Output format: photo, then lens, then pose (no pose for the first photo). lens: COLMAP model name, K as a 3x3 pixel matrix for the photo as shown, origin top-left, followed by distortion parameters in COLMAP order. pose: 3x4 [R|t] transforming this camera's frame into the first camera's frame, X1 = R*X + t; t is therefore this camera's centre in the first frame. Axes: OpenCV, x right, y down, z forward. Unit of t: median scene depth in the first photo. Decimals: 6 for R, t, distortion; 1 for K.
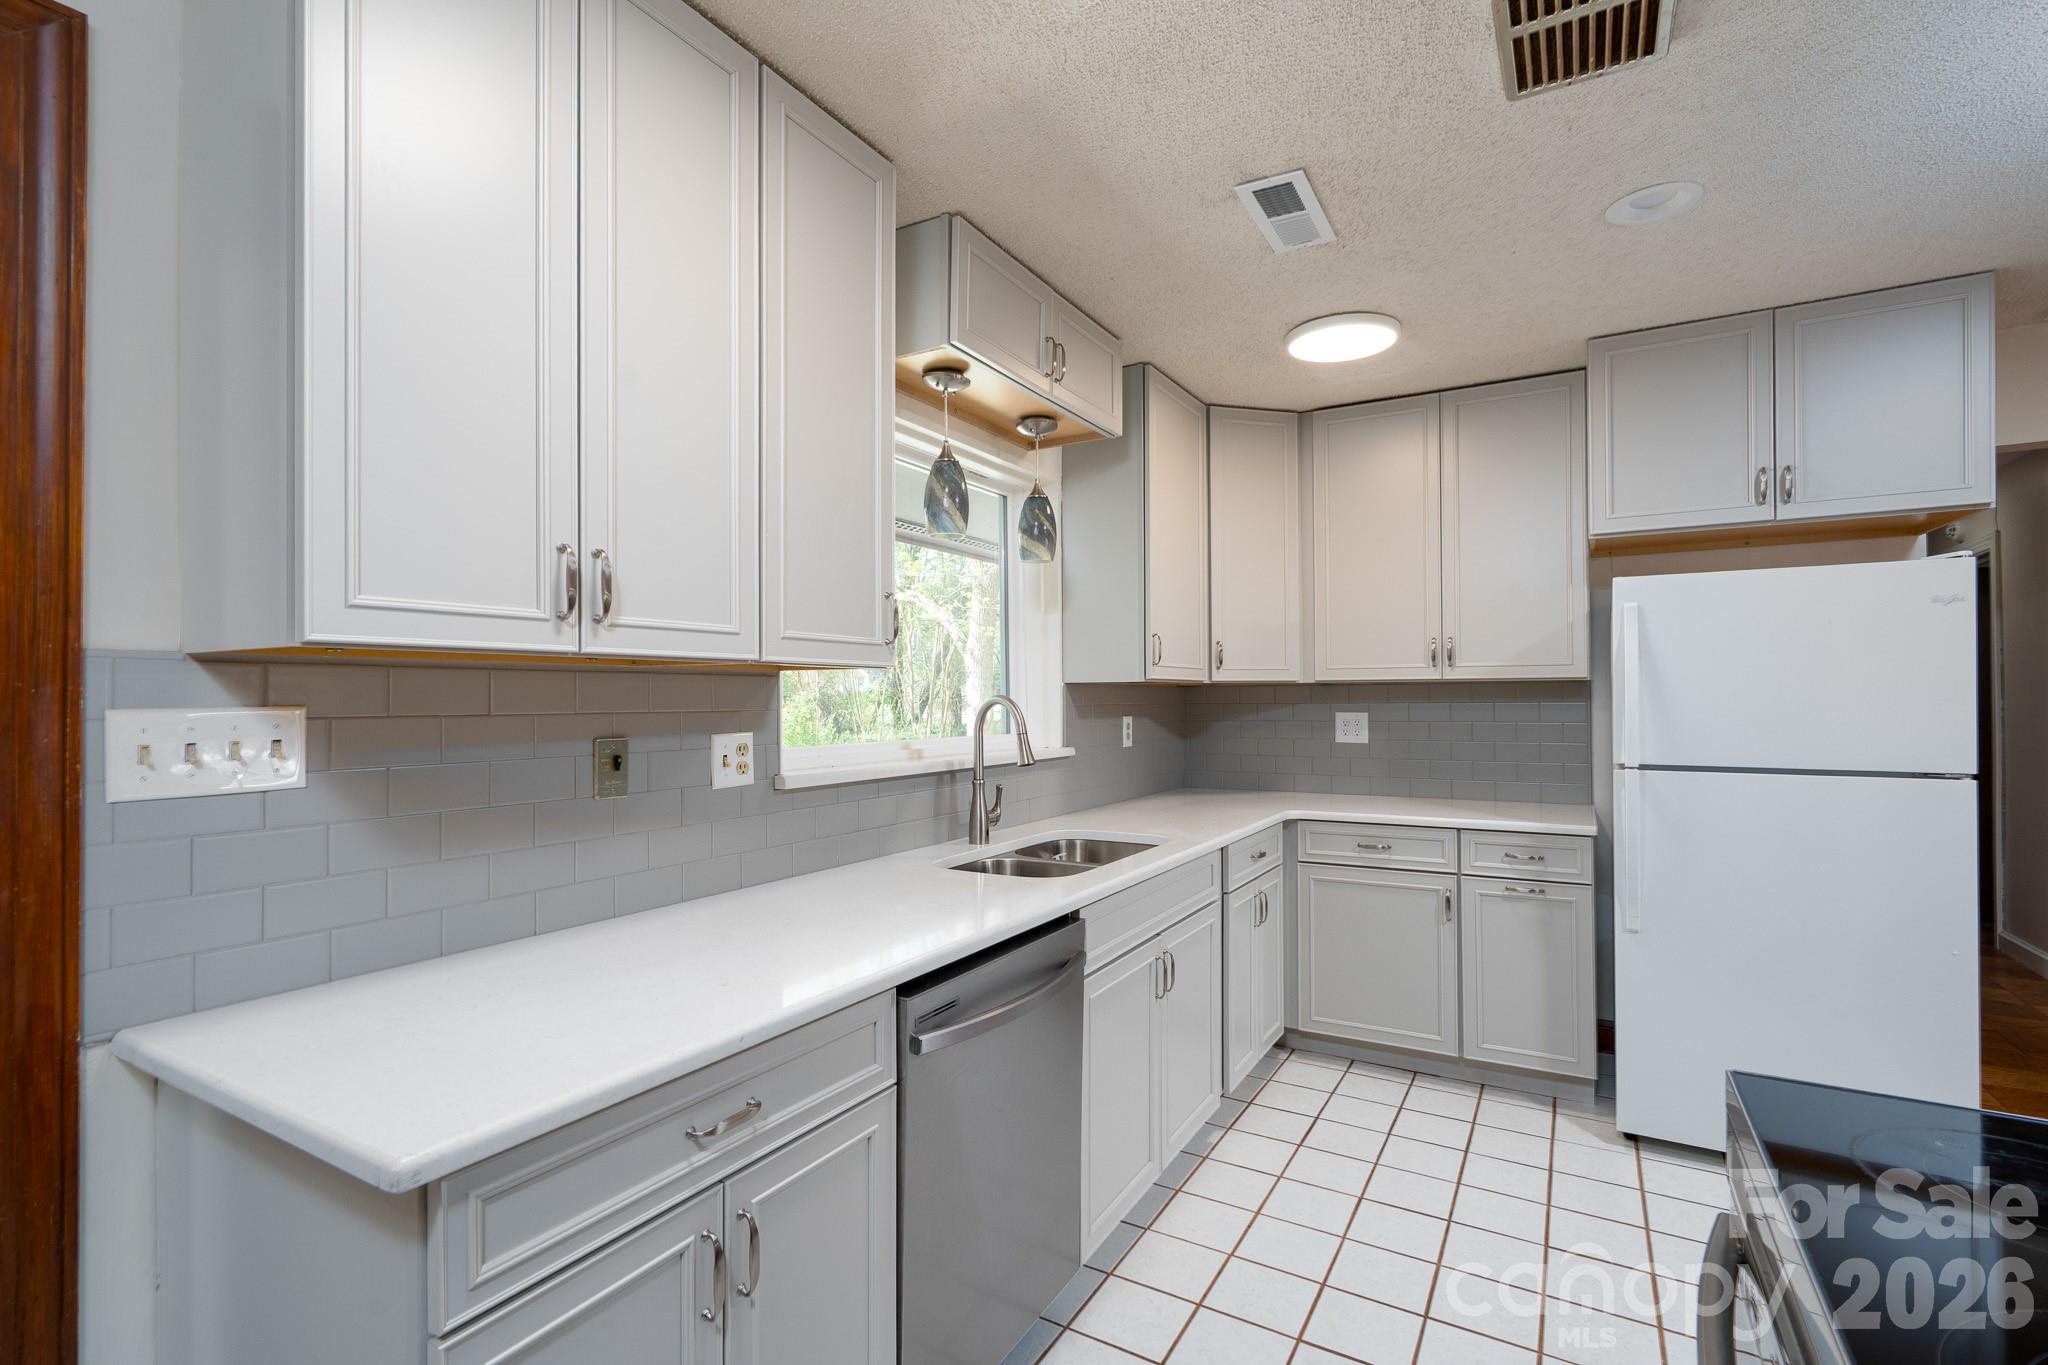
lens RADIAL K [[964.9, 0, 958.0], [0, 964.9, 692.4], [0, 0, 1]] dist [-0.002618, -0.000320]
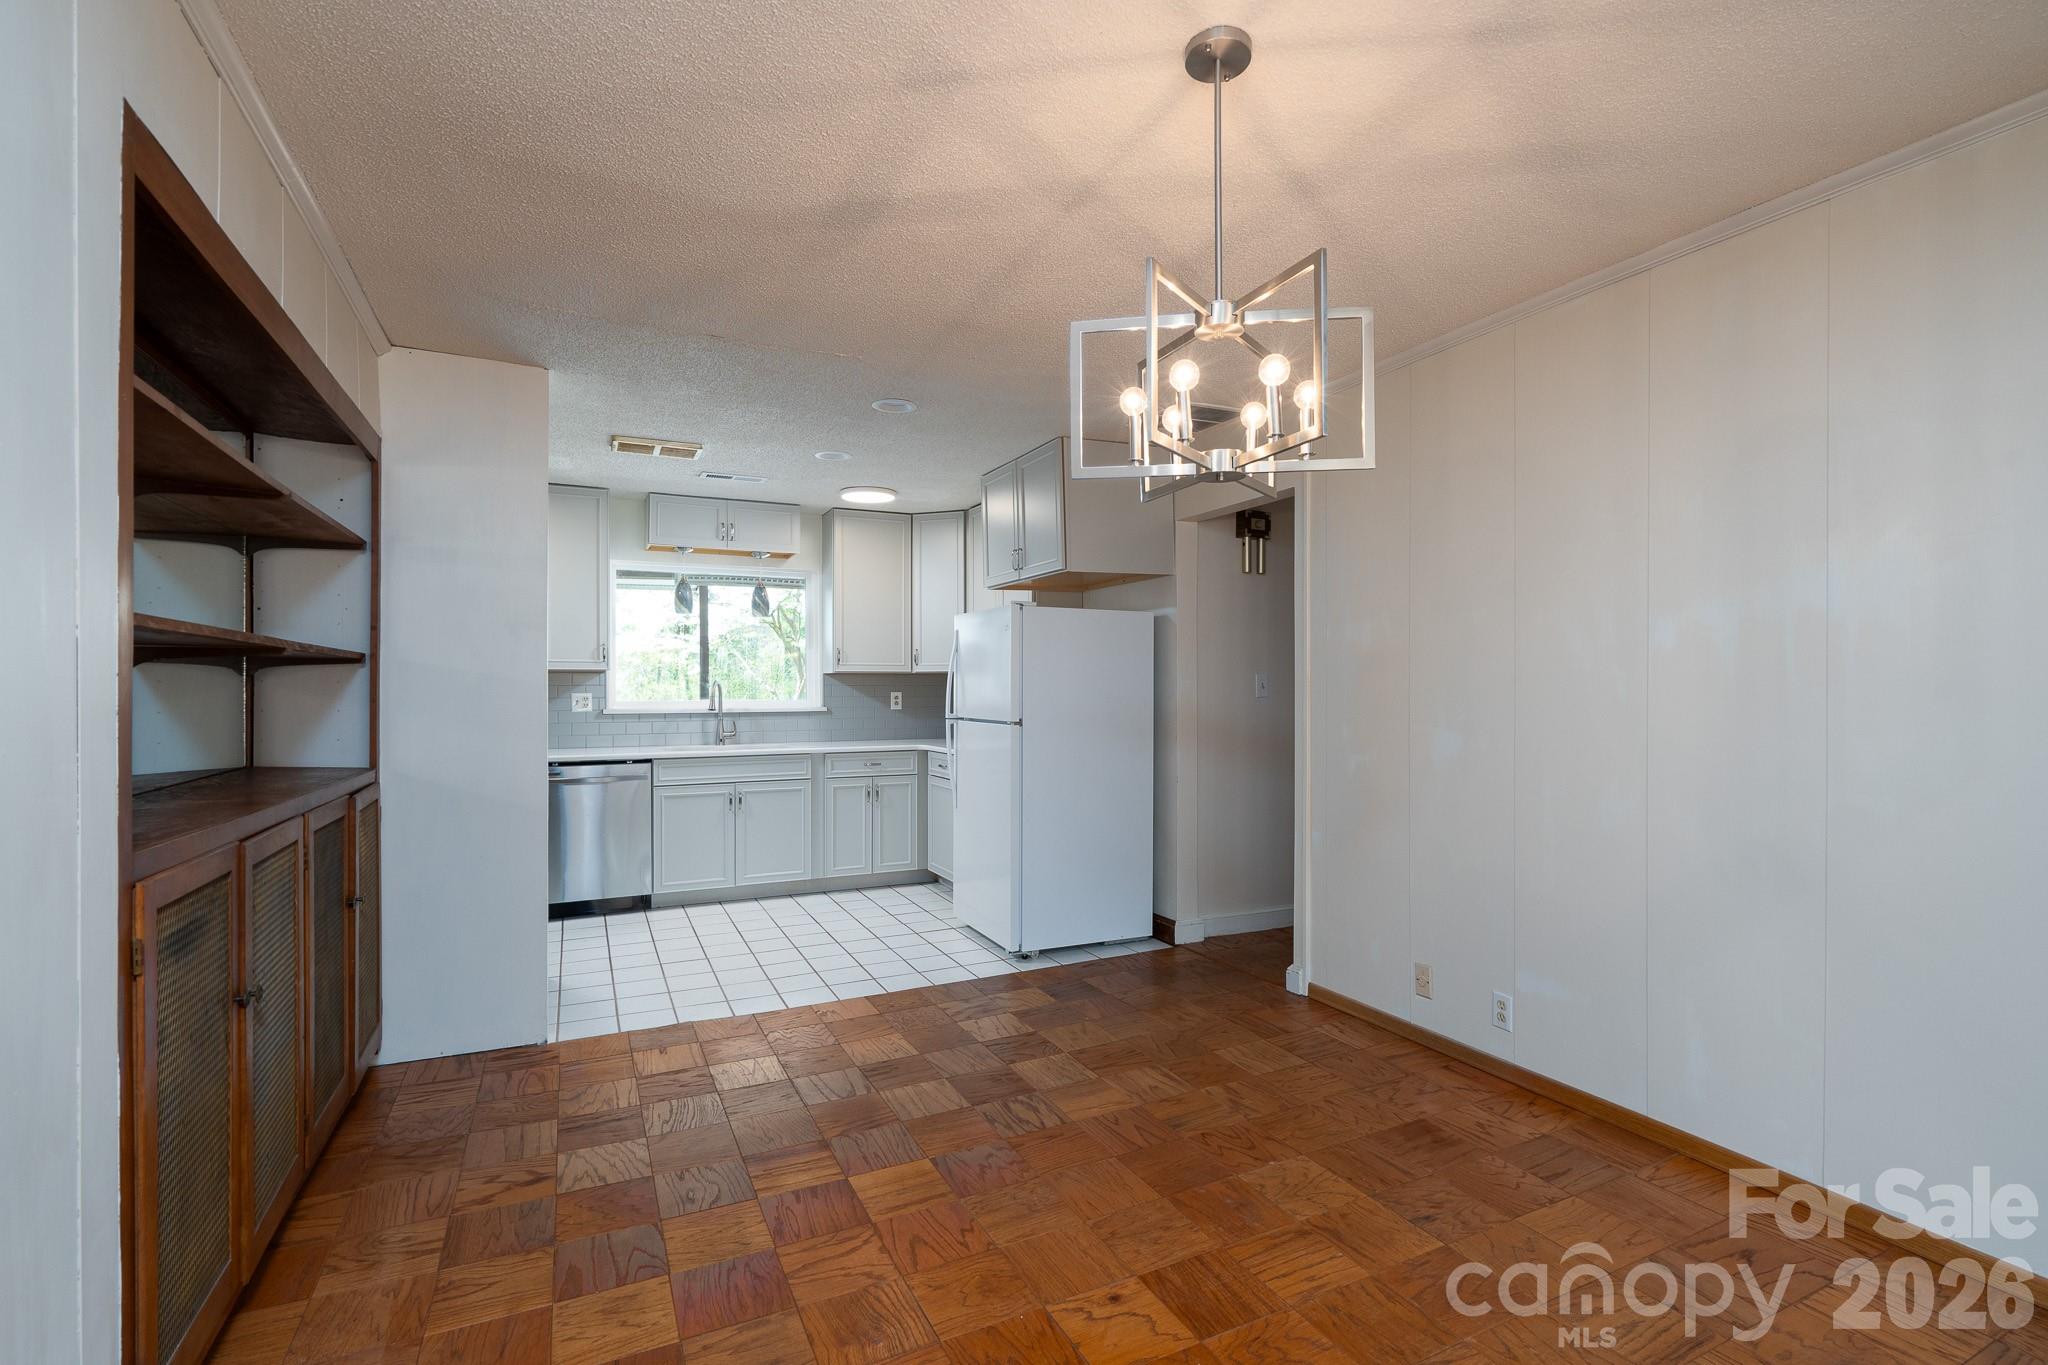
lens RADIAL K [[946.9, 0, 934.8], [0, 946.9, 688.2], [0, 0, 1]] dist [-0.026632, -0.000242]
pose [[0.812945, 0.008974, -0.582271, 1.662505], [-0.001483, 0.999910, 0.013341, -0.007266], [0.582339, -0.009982, 0.812885, -0.482311]]
